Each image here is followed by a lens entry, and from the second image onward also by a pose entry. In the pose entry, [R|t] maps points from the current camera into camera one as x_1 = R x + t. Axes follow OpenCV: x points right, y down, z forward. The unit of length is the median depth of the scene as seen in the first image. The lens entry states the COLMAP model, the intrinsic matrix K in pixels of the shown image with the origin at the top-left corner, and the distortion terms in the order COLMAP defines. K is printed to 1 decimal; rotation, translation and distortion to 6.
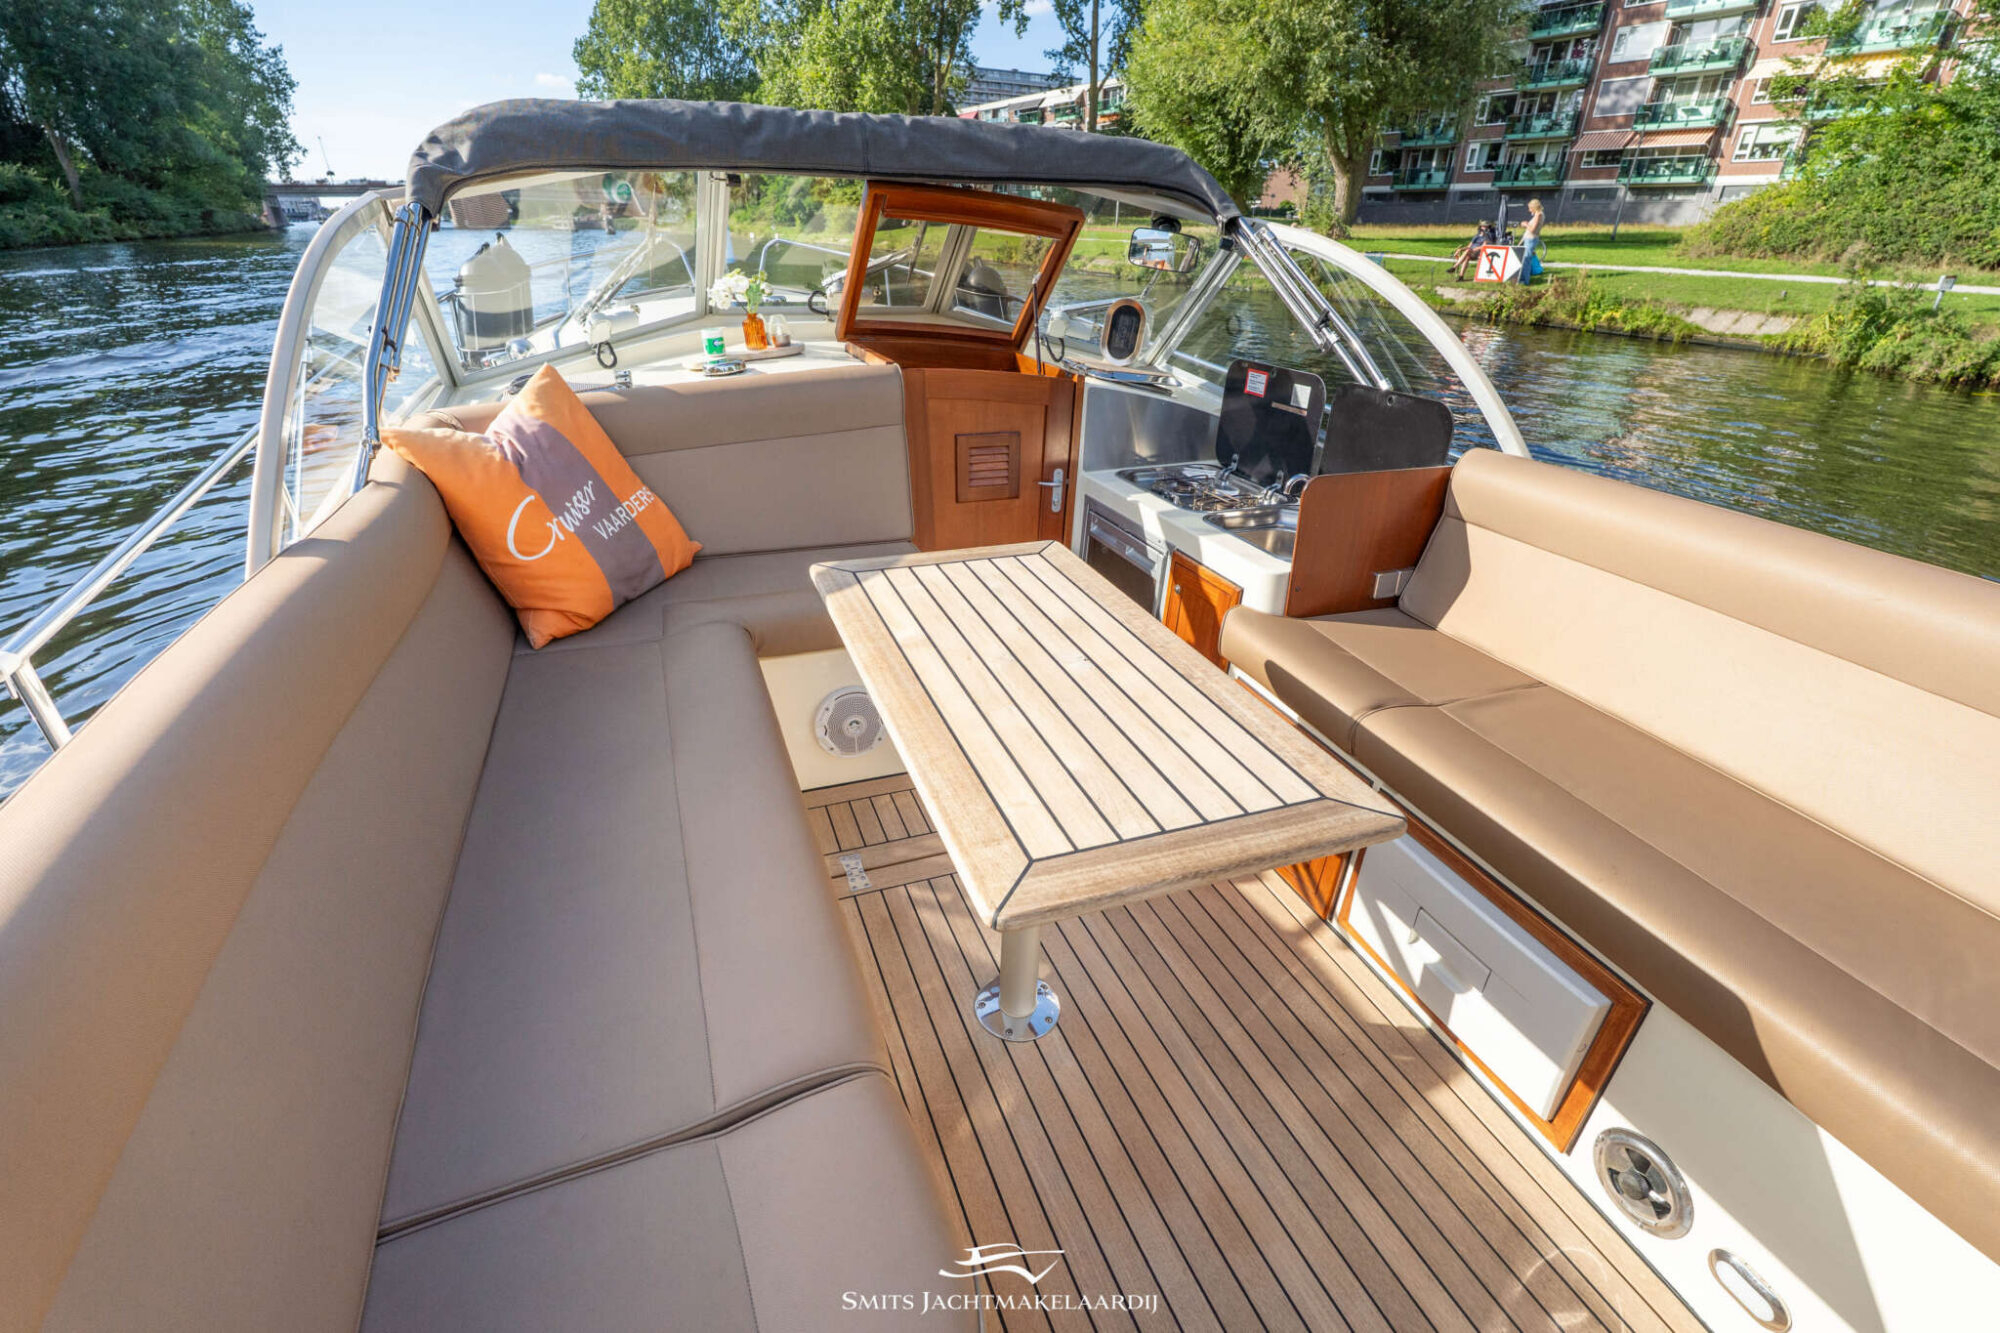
lens RADIAL K [[885.8, 0, 997.2], [0, 885.8, 671.3], [0, 0, 1]] dist [-0.002957, 0.000465]
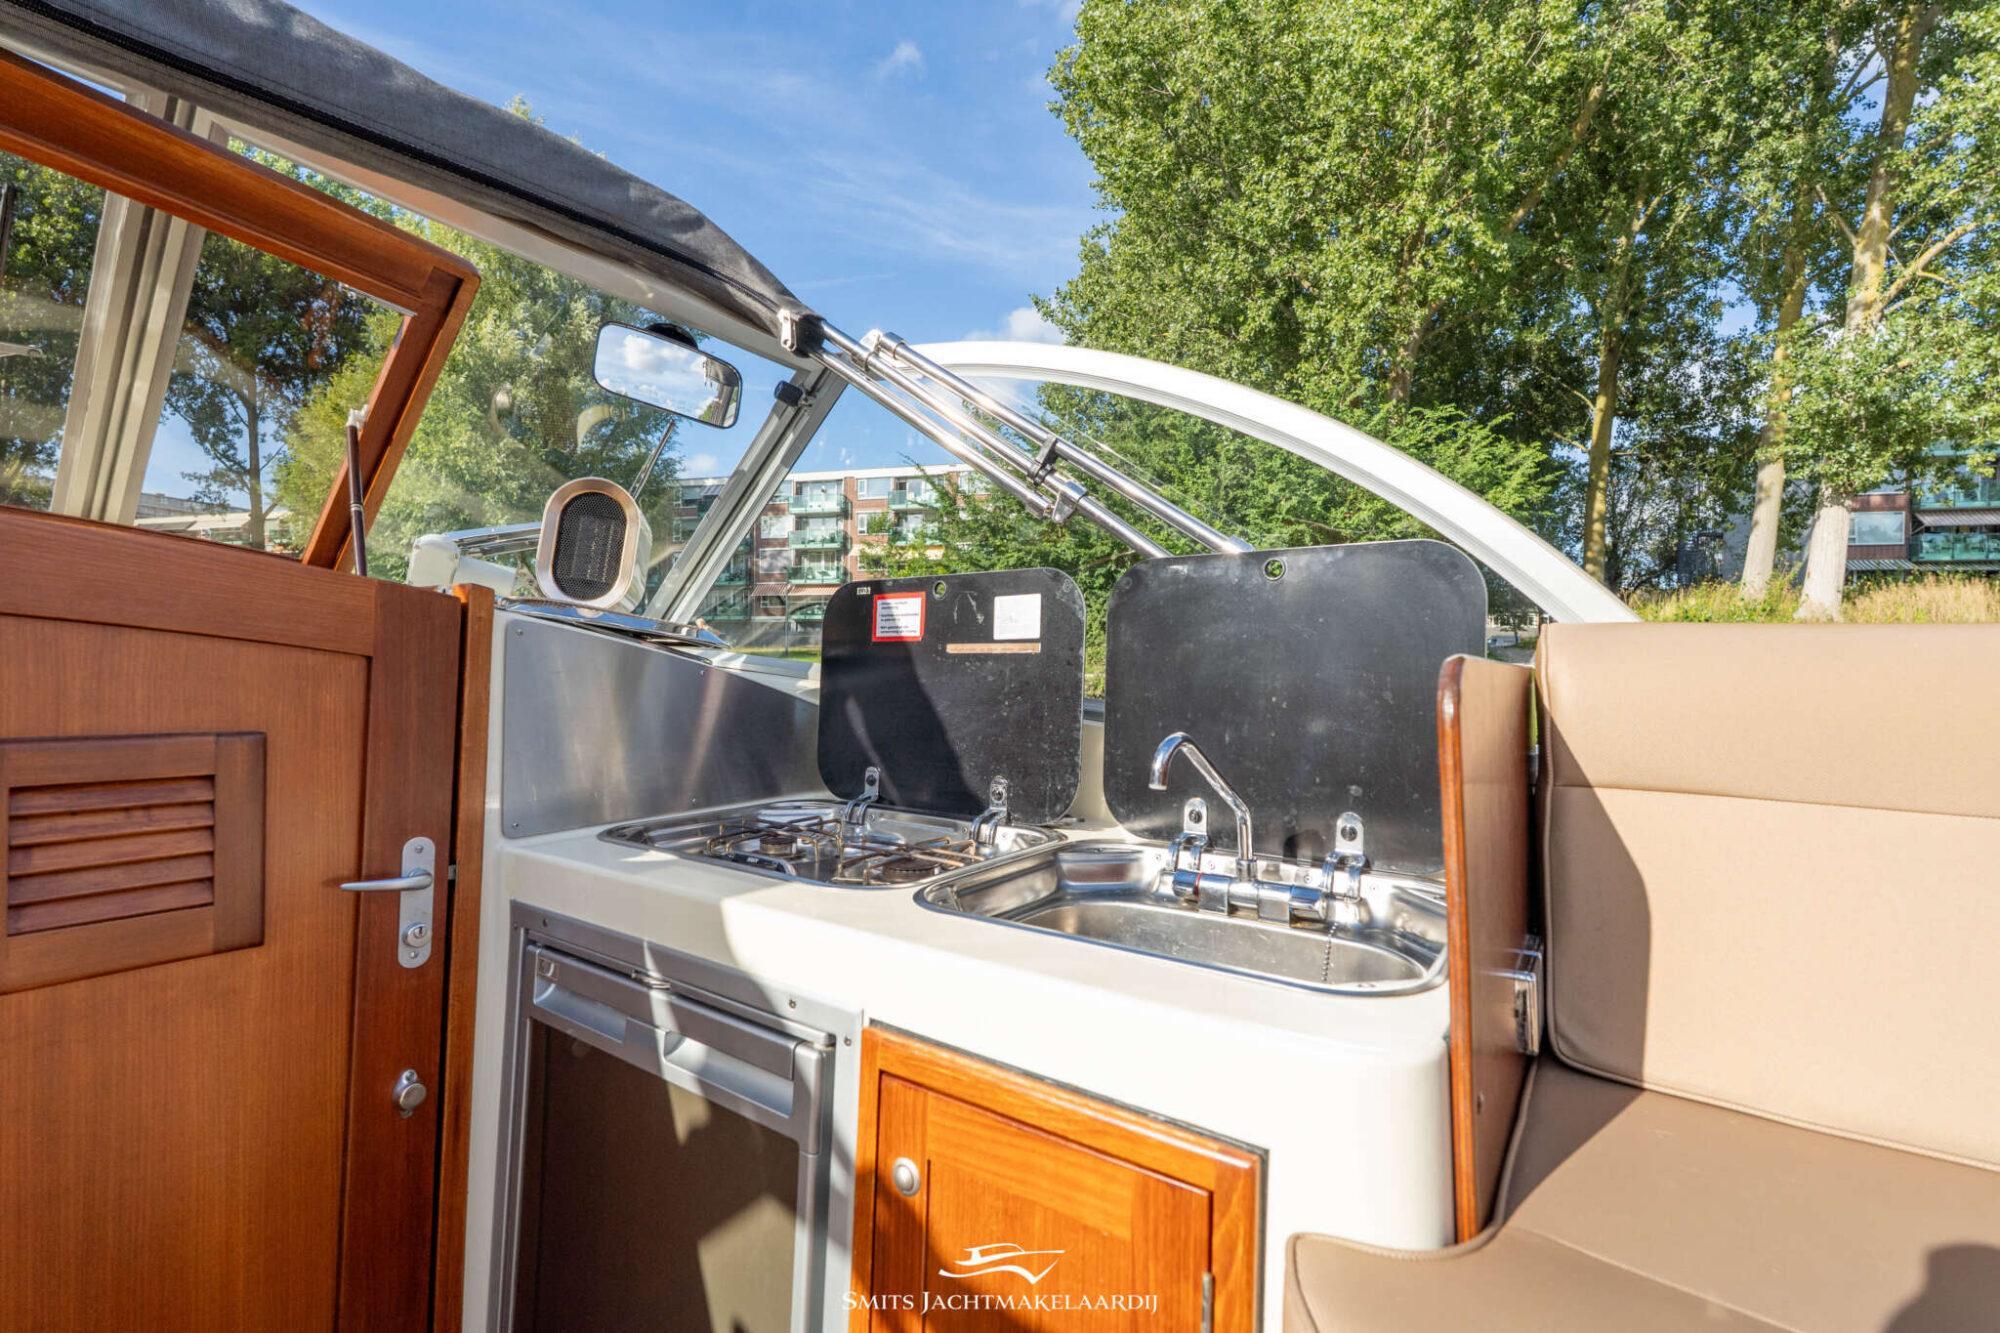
lens RADIAL K [[879.0, 0, 1000.0], [0, 879.0, 666.5], [0, 0, 1]] dist [-0.000929, -0.000010]
pose [[0.828847, -0.004286, 0.559459, 0.068692], [0.252562, 0.895149, -0.367317, -0.110533], [-0.499224, 0.445747, 0.743024, 0.630559]]
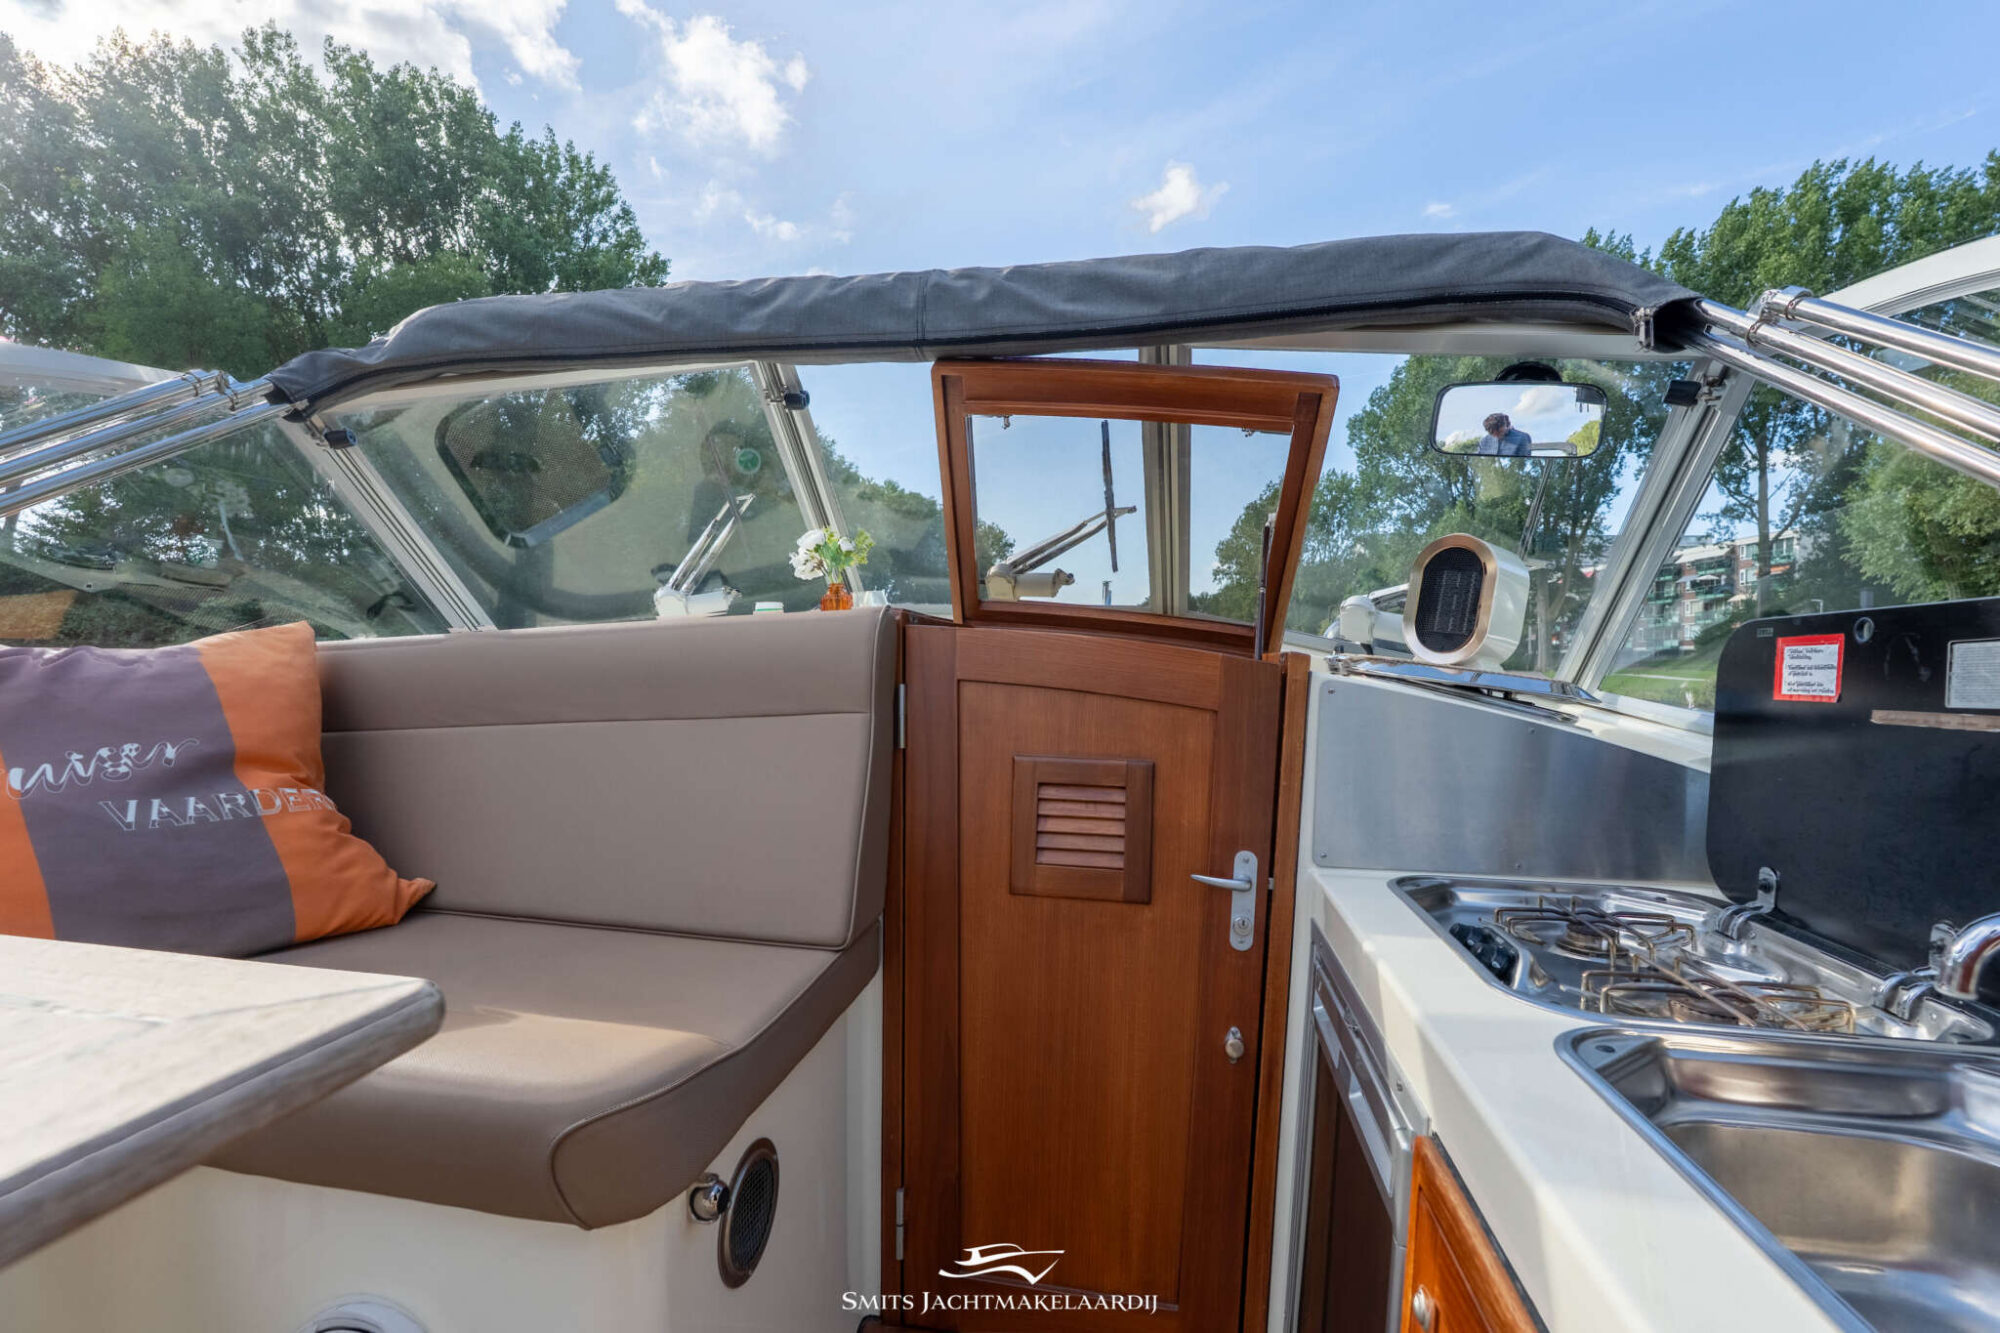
lens RADIAL K [[885.8, 0, 997.2], [0, 885.8, 671.3], [0, 0, 1]] dist [-0.002957, 0.000465]
pose [[0.852133, 0.000778, -0.523324, 0.203869], [-0.238416, 0.890772, -0.386890, -0.111913], [0.465861, 0.454450, 0.759242, 0.586749]]
